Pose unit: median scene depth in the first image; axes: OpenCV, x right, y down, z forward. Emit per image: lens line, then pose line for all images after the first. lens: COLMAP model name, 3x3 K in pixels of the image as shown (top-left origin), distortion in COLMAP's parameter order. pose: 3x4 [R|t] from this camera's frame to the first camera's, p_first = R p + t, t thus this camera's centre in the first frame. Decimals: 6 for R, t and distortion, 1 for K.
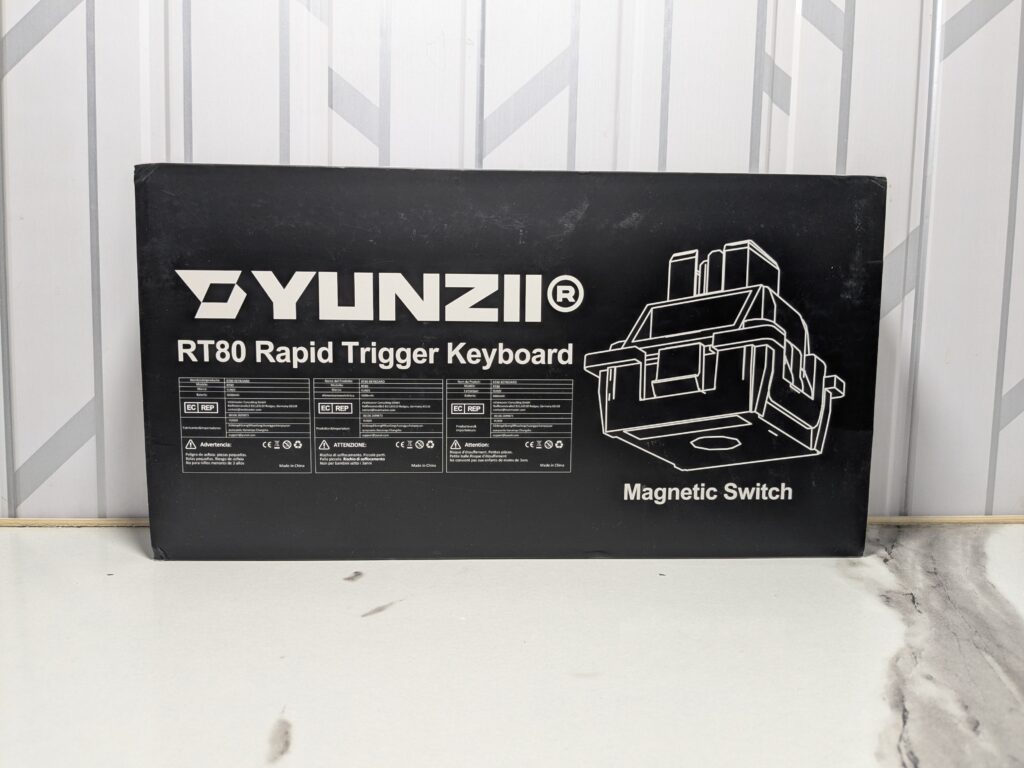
lens RADIAL K [[803.3, 0, 483.6], [0, 803.3, 385.9], [0, 0, 1]] dist [0.046044, -0.071112]
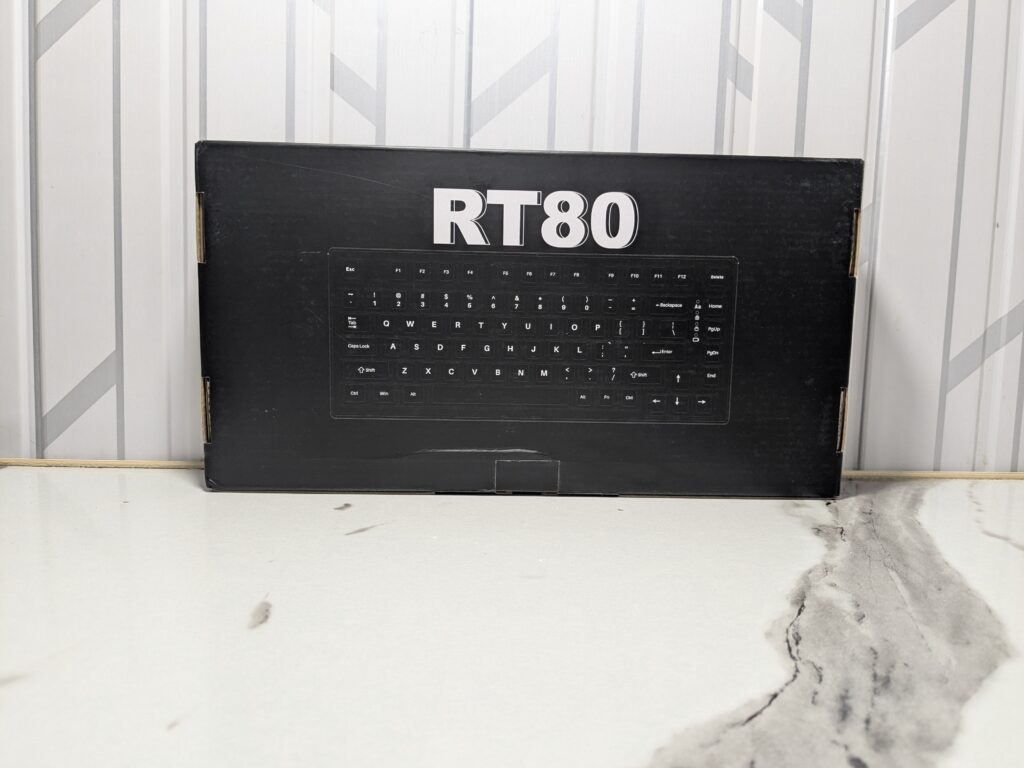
lens RADIAL K [[809.4, 0, 512.0], [0, 809.4, 384.0], [0, 0, 1]] dist [0.072397, -0.106202]
pose [[0.999880, 0.011372, -0.010562, 0.083572], [-0.011420, 0.999925, -0.004495, 0.068595], [0.010510, 0.004615, 0.999934, -0.128923]]
